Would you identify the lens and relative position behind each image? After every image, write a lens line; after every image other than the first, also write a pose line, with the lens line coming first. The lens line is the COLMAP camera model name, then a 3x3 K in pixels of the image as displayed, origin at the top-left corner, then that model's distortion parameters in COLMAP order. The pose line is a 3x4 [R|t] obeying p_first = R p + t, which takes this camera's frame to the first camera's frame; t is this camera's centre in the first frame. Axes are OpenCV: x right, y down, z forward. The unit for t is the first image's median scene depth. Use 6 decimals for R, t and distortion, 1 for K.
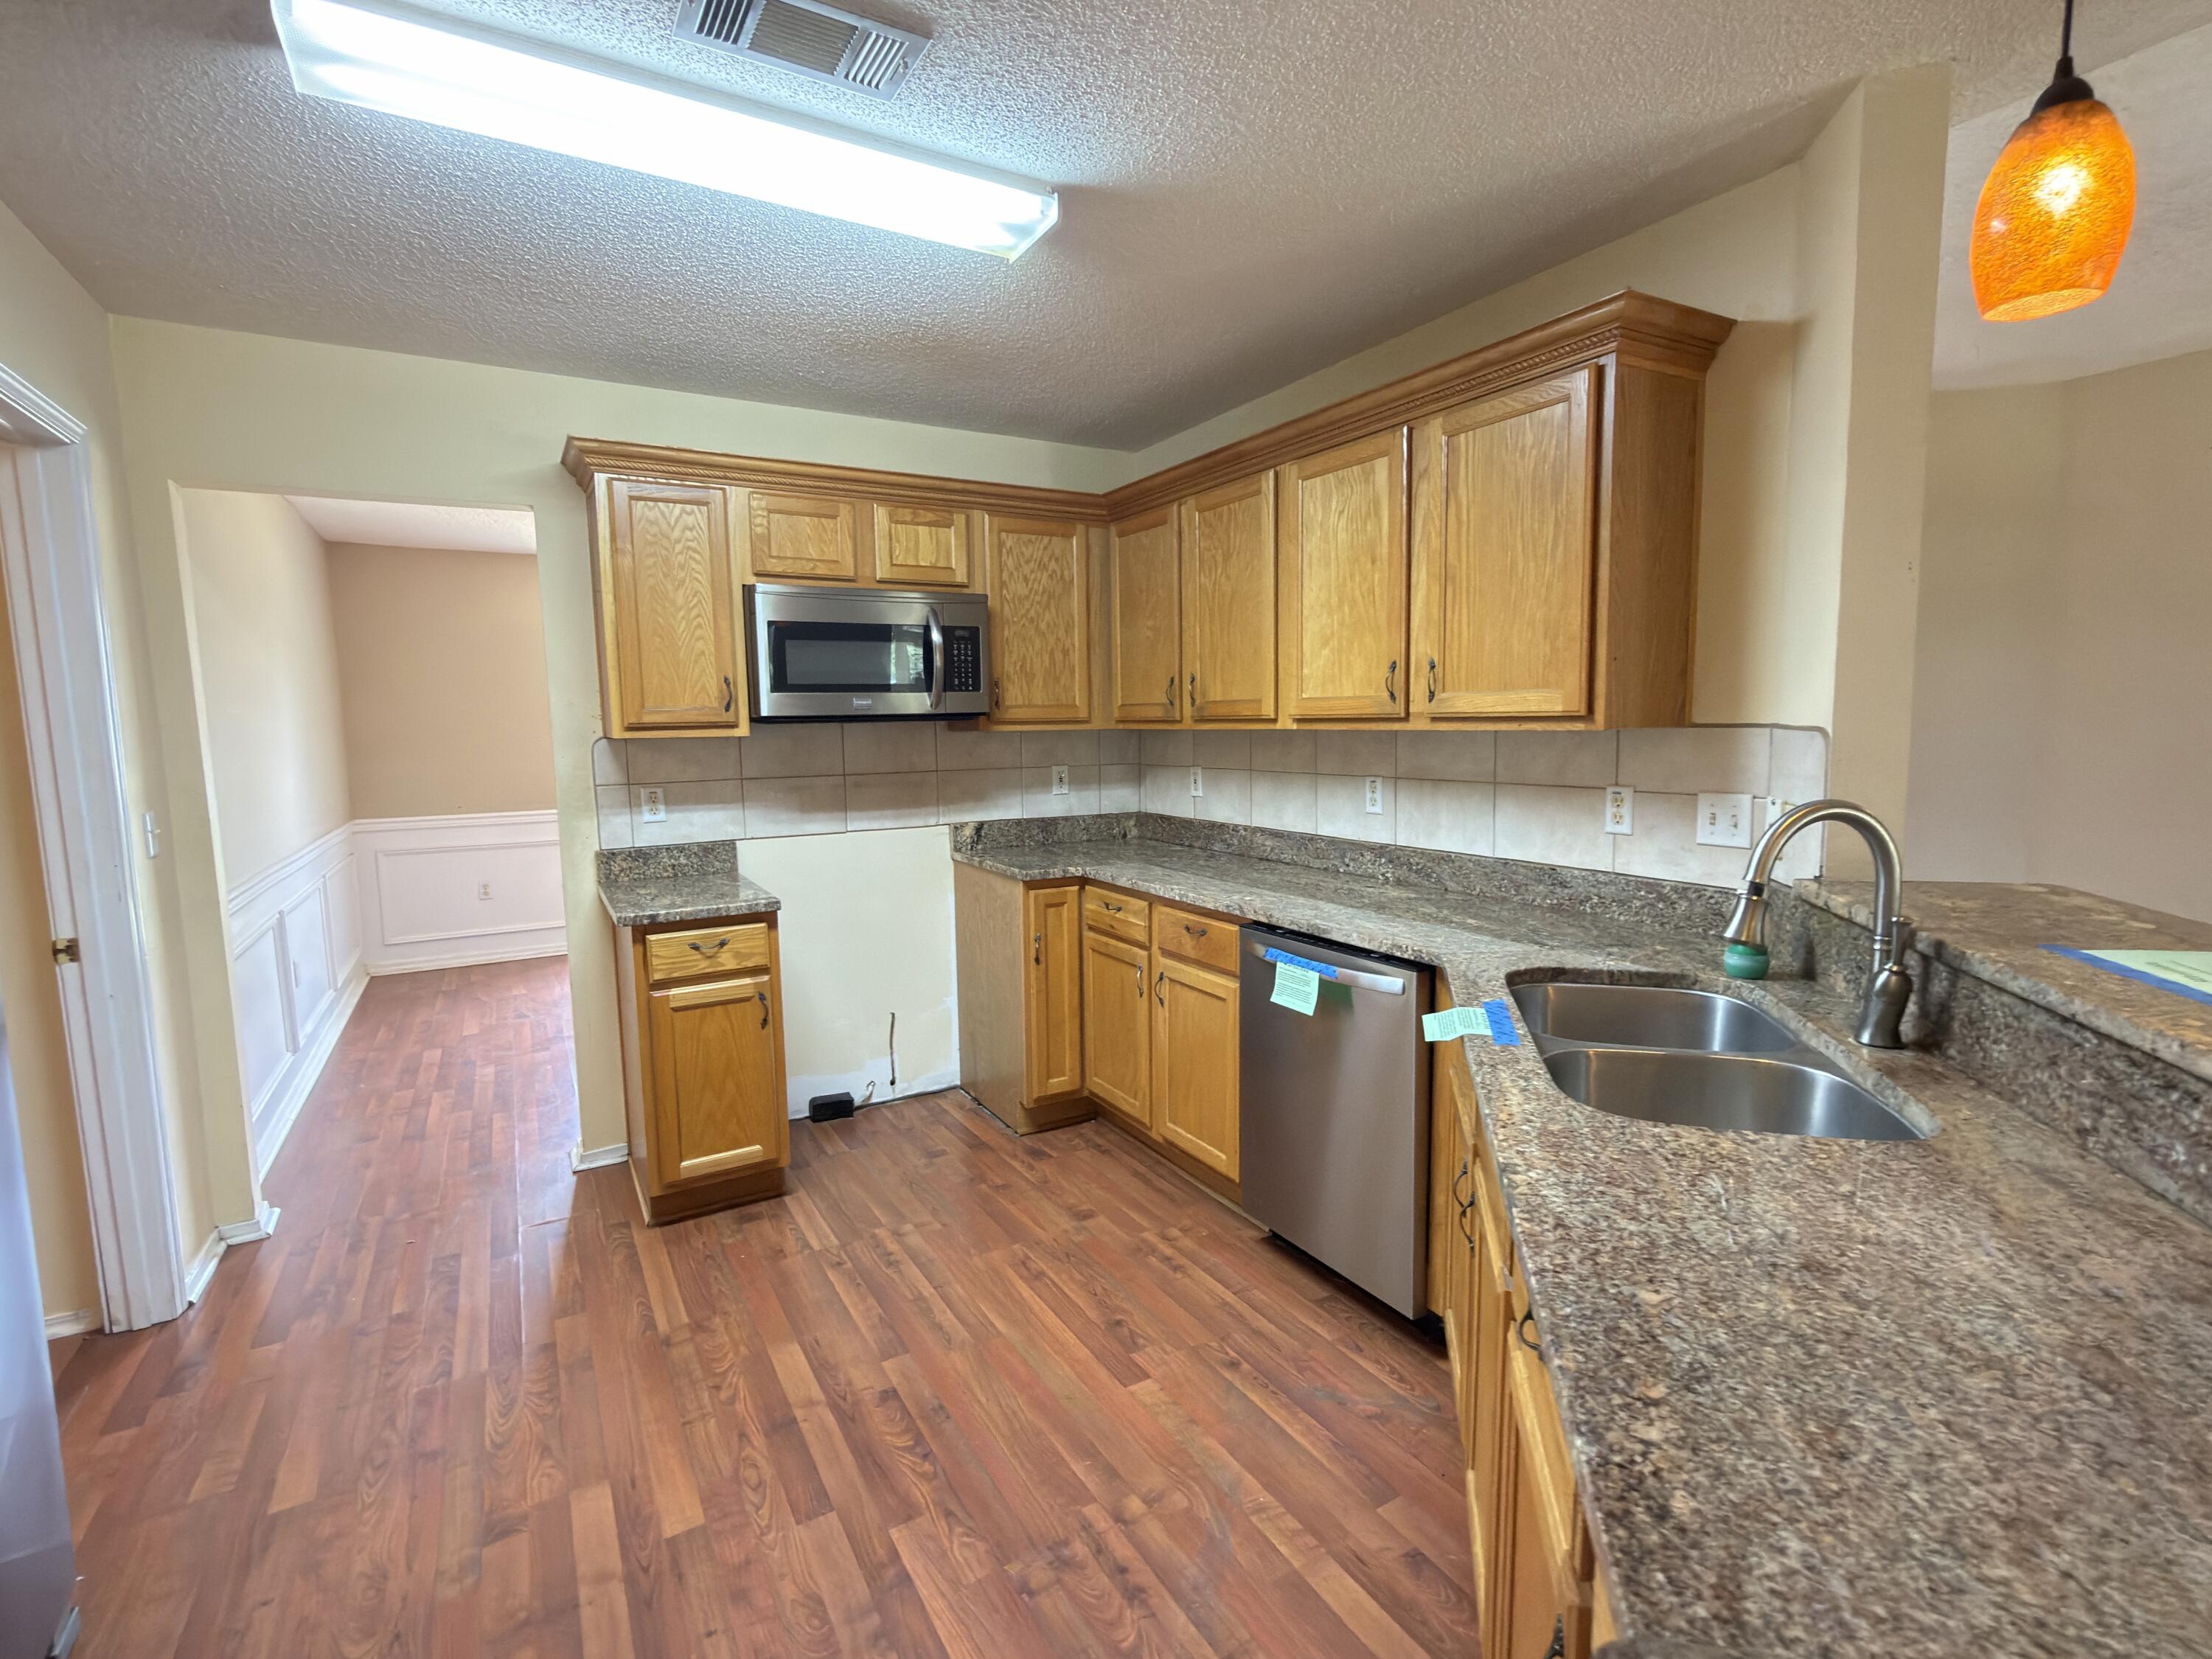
lens RADIAL K [[1032.9, 0, 1105.9], [0, 1032.9, 832.6], [0, 0, 1]] dist [-0.001849, -0.001600]
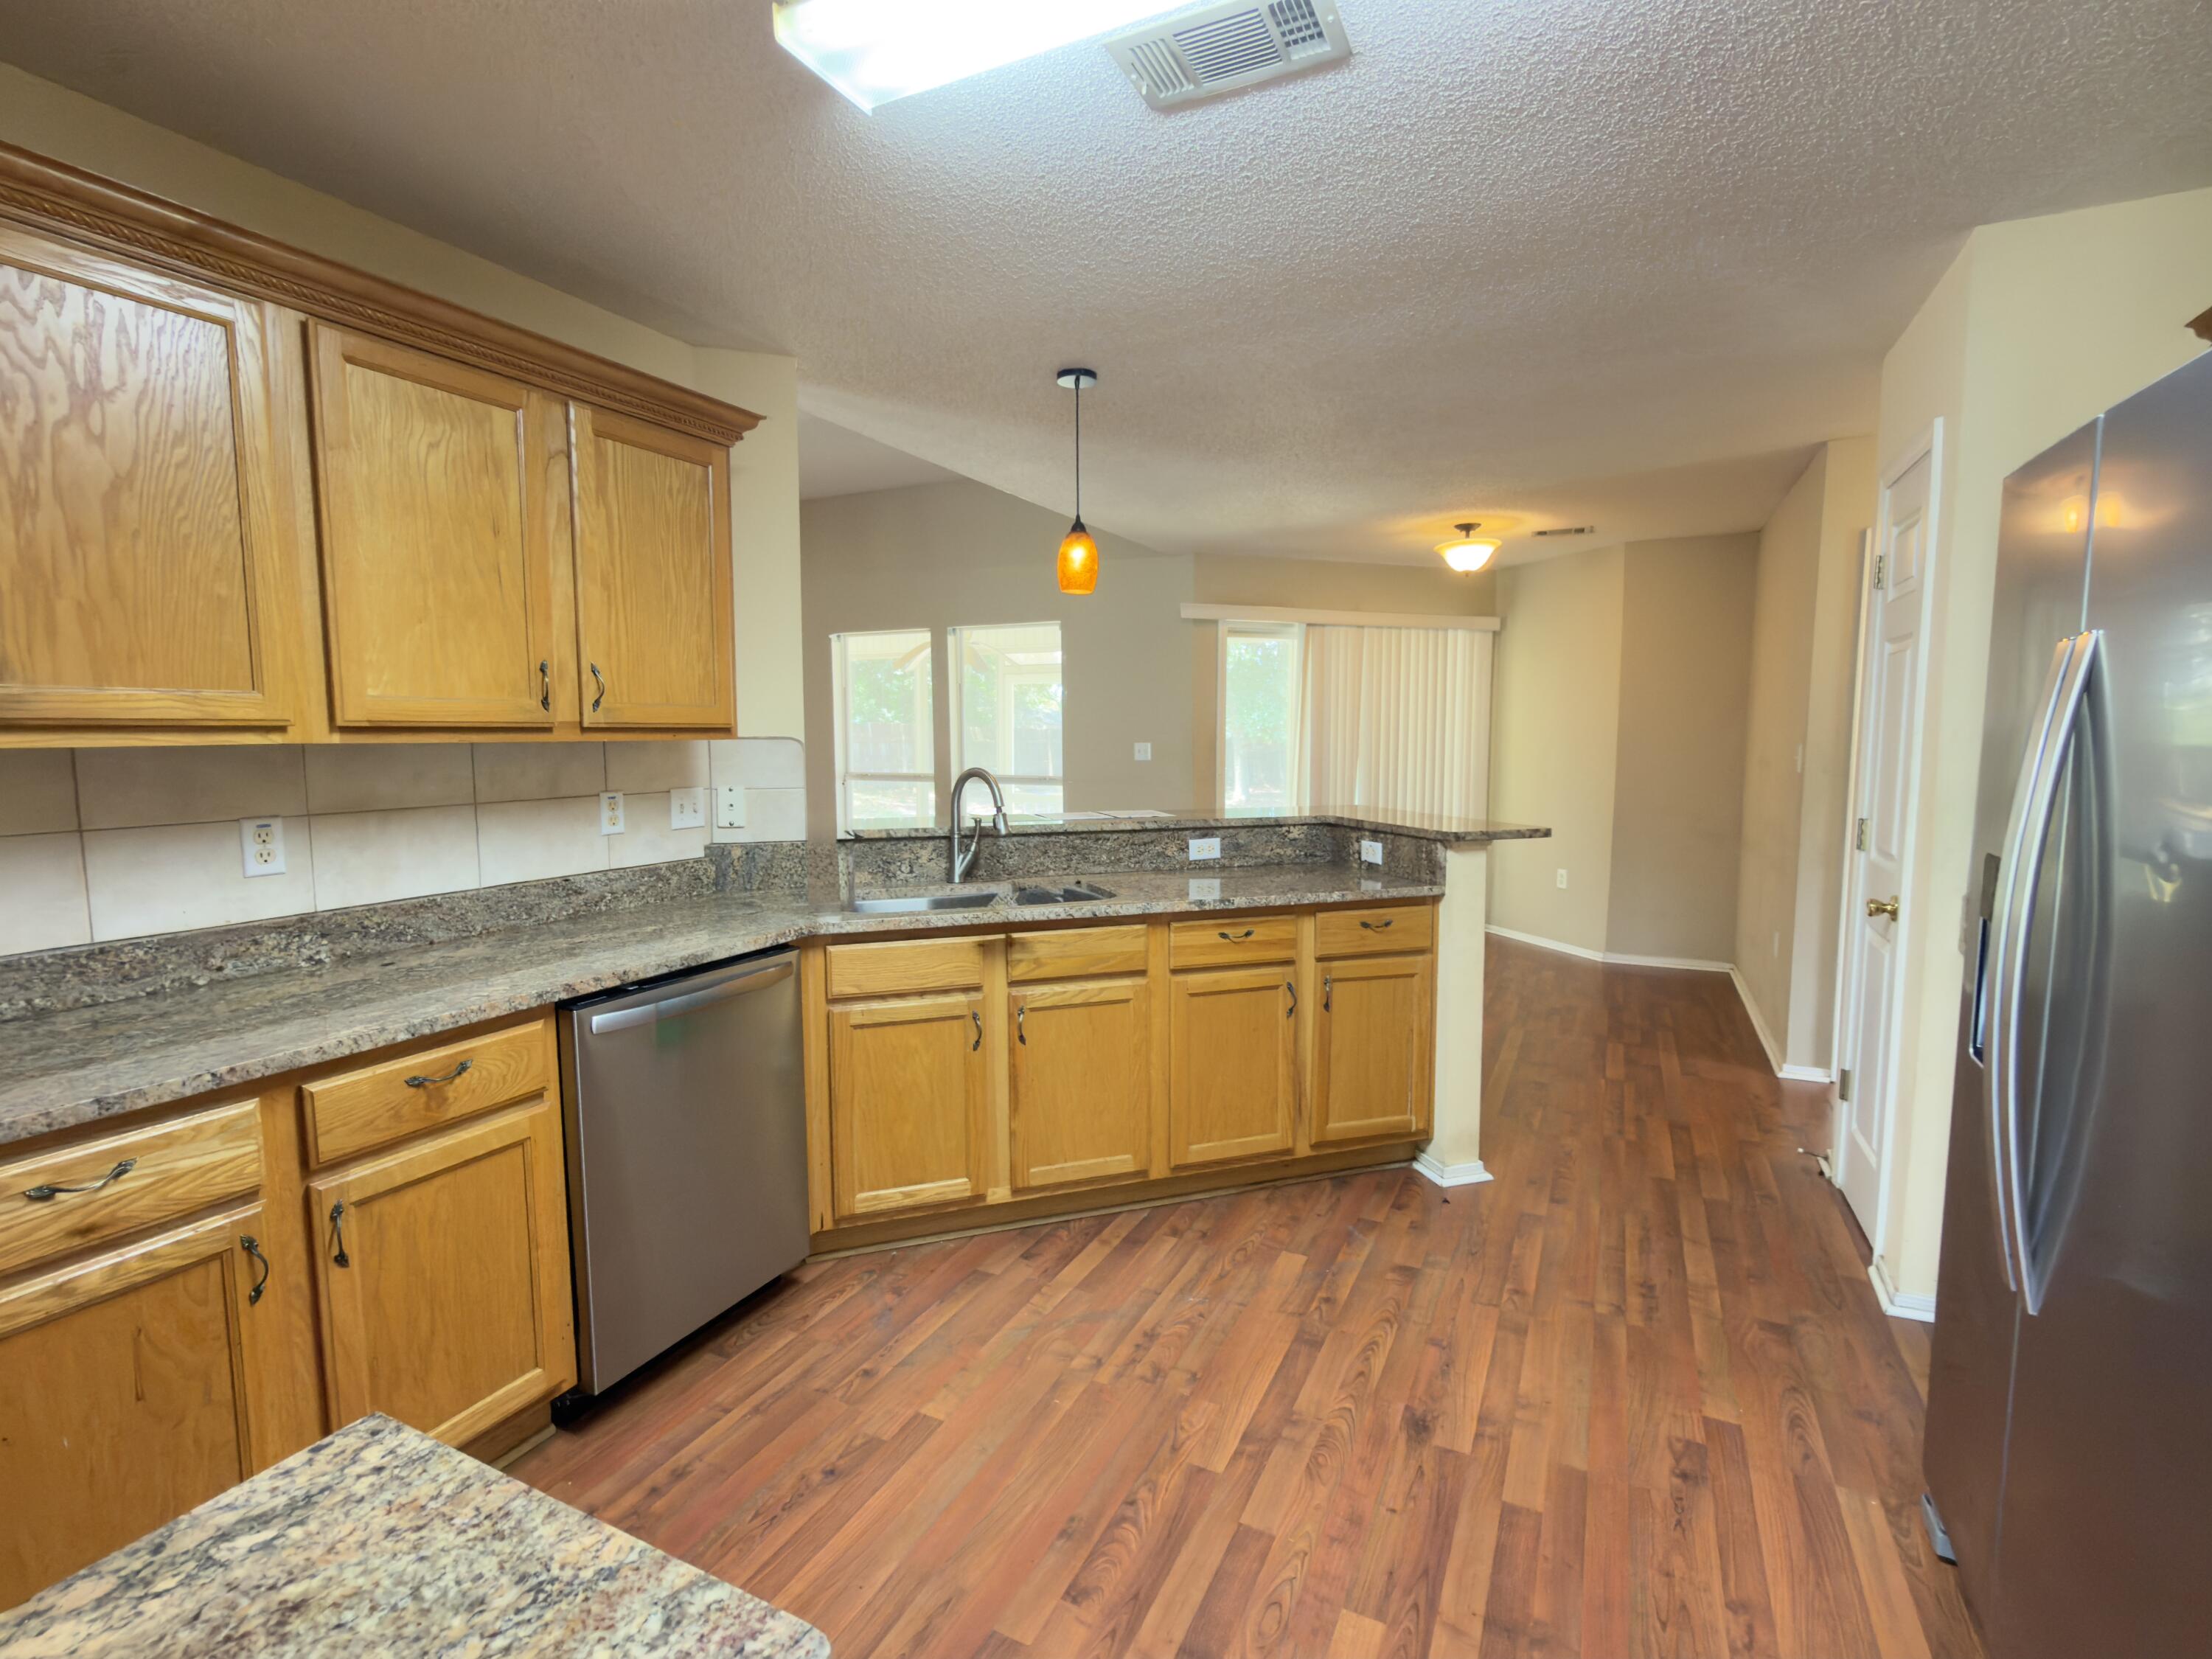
lens RADIAL K [[1032.9, 0, 1105.9], [0, 1032.9, 832.6], [0, 0, 1]] dist [-0.001849, -0.001600]
pose [[-0.554007, -0.064752, 0.829990, -0.732055], [0.102808, 0.984018, 0.145391, -0.108394], [-0.826140, 0.165877, -0.538496, 1.157499]]
